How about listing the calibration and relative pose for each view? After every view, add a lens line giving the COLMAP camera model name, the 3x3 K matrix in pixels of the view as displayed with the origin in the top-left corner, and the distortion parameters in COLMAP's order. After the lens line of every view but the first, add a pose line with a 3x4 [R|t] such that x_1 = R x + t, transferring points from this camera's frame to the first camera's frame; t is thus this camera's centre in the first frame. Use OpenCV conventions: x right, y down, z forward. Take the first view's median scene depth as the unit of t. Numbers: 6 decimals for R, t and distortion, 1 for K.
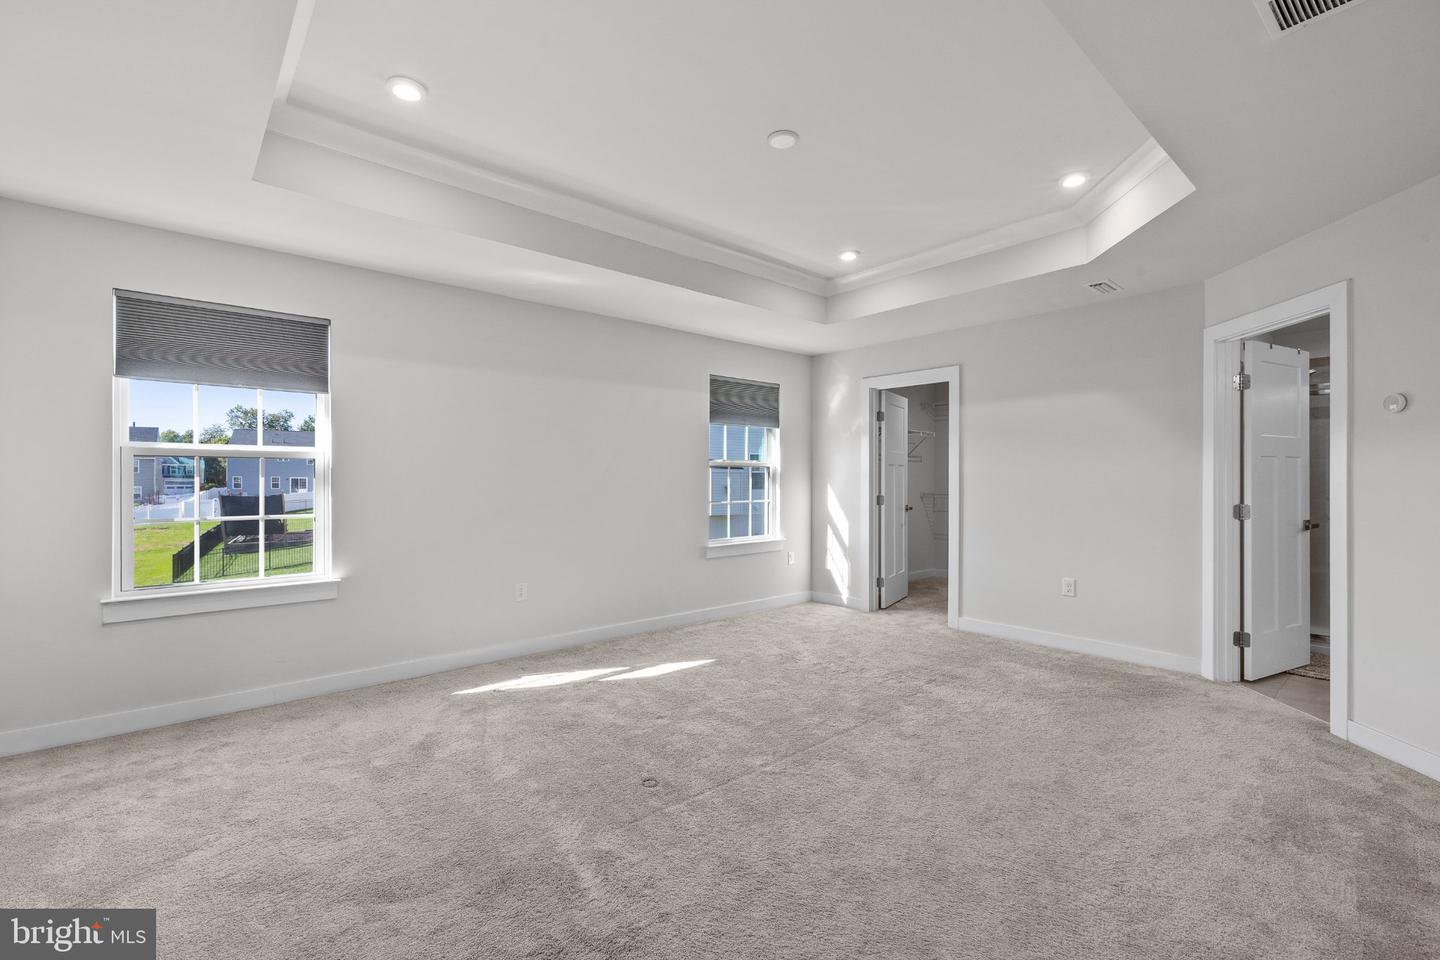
lens RADIAL K [[614.0, 0, 713.7], [0, 614.0, 480.1], [0, 0, 1]] dist [-0.002069, 0.001286]
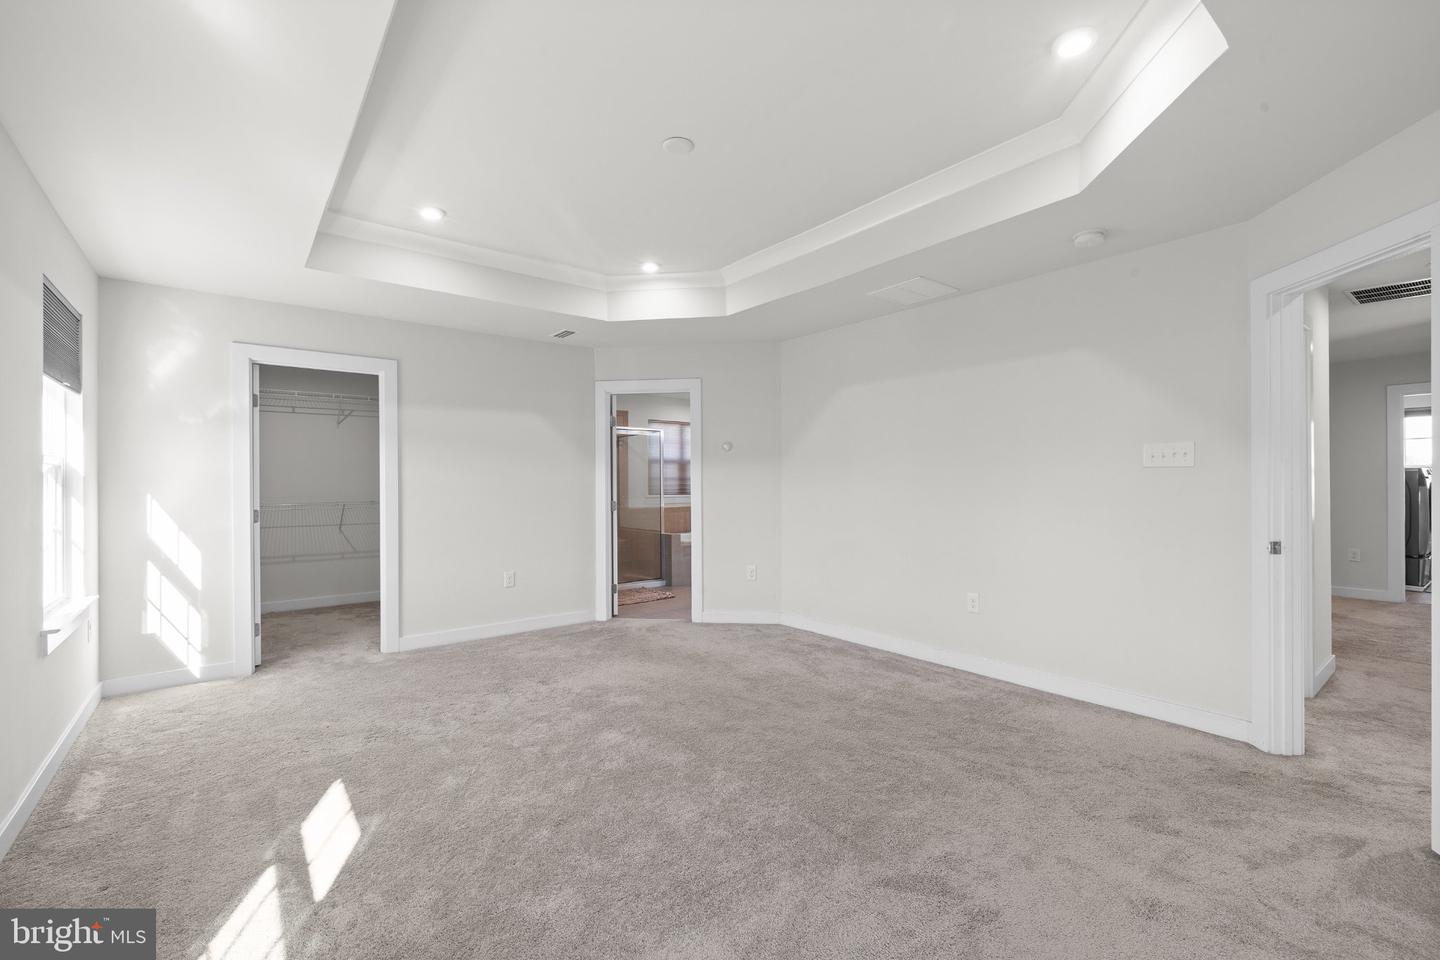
lens RADIAL K [[614.0, 0, 712.4], [0, 614.0, 478.8], [0, 0, 1]] dist [-0.002069, 0.001286]
pose [[0.054228, 0.009830, 0.998480, -0.481006], [0.008865, 0.999907, -0.010326, 0.001232], [-0.998489, 0.009412, 0.054136, 0.485809]]
